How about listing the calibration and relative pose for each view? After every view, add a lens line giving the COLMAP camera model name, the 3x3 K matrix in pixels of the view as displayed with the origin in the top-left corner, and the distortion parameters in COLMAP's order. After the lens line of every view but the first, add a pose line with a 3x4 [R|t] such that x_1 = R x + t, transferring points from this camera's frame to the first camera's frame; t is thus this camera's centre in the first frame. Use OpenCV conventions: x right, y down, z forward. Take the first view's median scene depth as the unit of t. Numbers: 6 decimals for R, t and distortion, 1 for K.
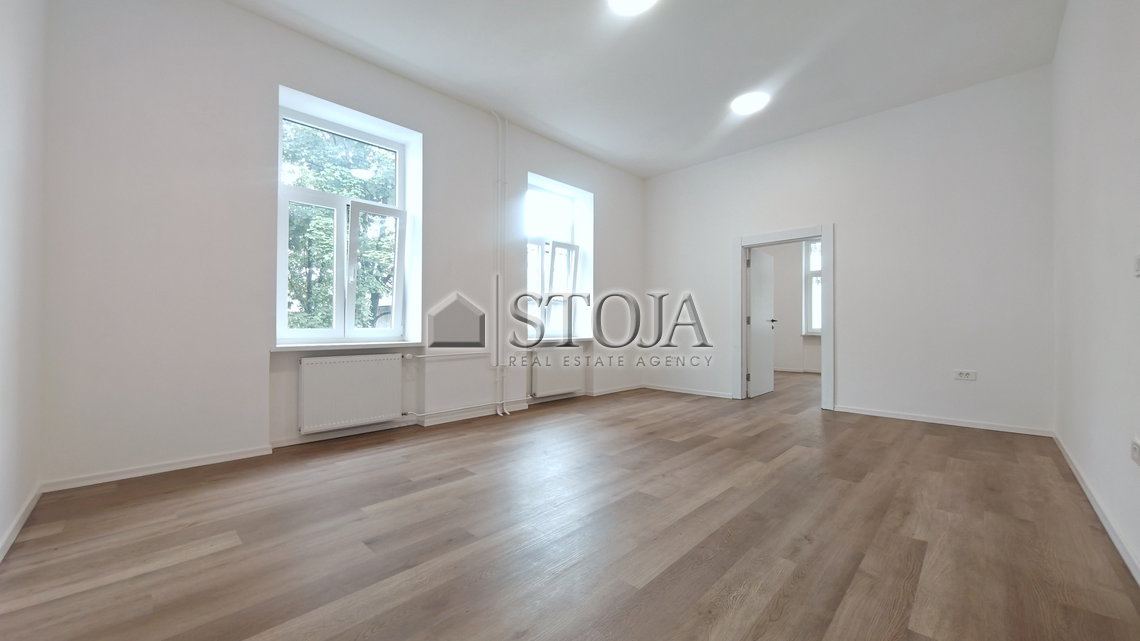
lens RADIAL K [[420.6, 0, 570.0], [0, 420.6, 320.5], [0, 0, 1]] dist [0.002374, 0.000189]
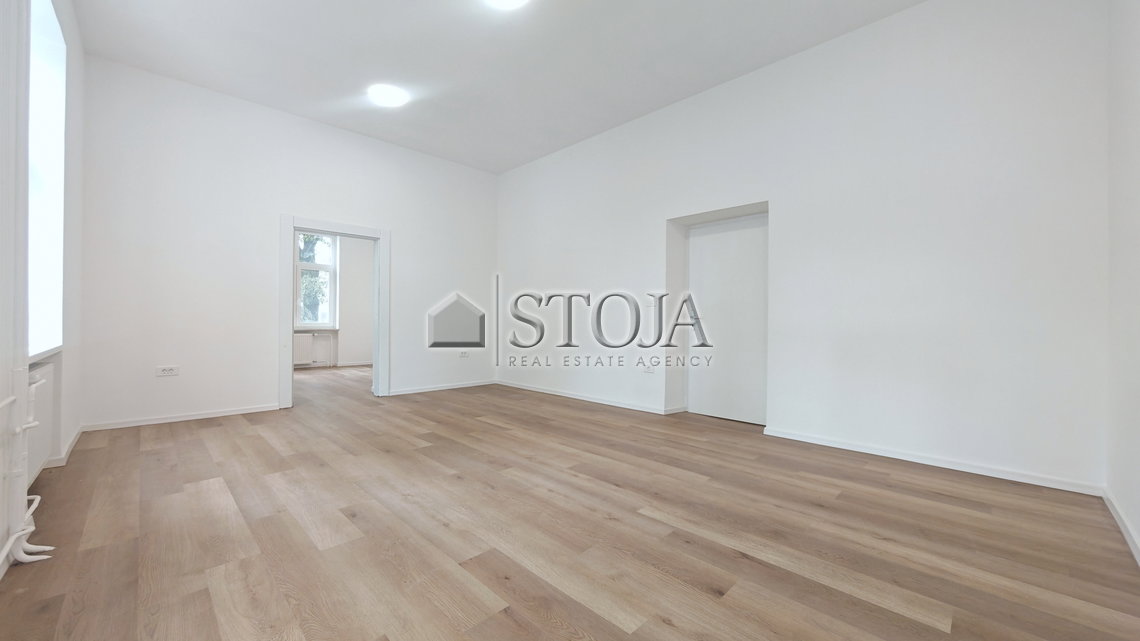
lens RADIAL K [[426.7, 0, 570.0], [0, 426.7, 320.5], [0, 0, 1]] dist [-0.001367, -0.000063]
pose [[0.010931, 0.005928, 0.999923, -0.943028], [-0.018793, 0.999807, -0.005722, 0.011957], [-0.999764, -0.018729, 0.011040, 0.933399]]
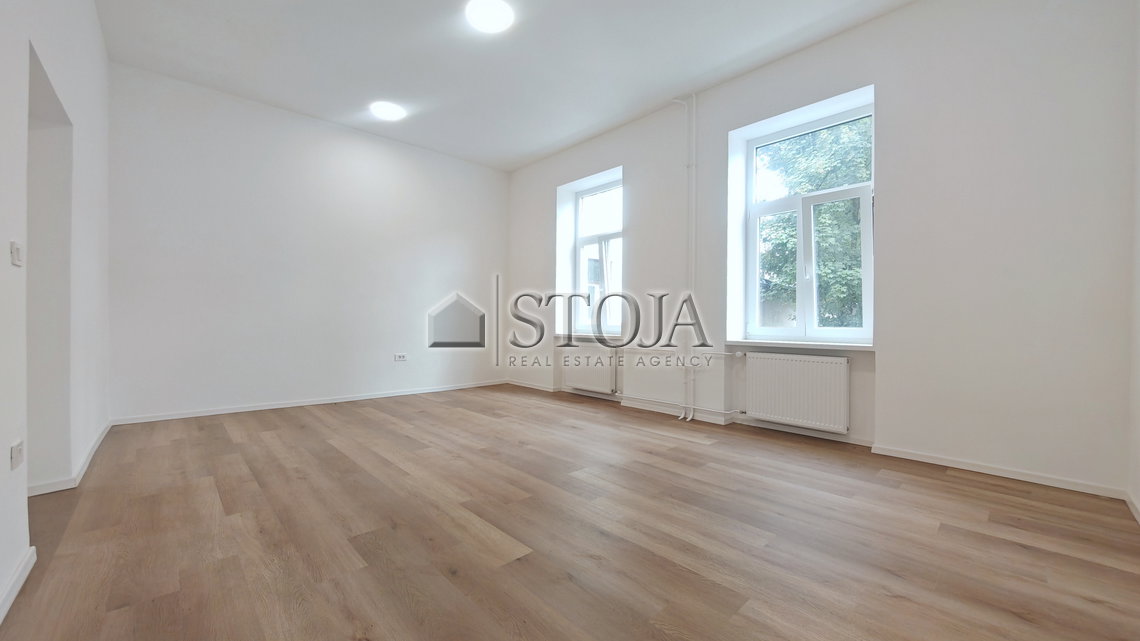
lens RADIAL K [[424.0, 0, 570.0], [0, 424.0, 320.5], [0, 0, 1]] dist [-0.002568, -0.000005]
pose [[-0.033019, -0.007044, -0.999430, 1.387677], [0.004264, 0.999965, -0.007189, 0.022296], [0.999446, -0.004499, -0.032988, 1.396005]]
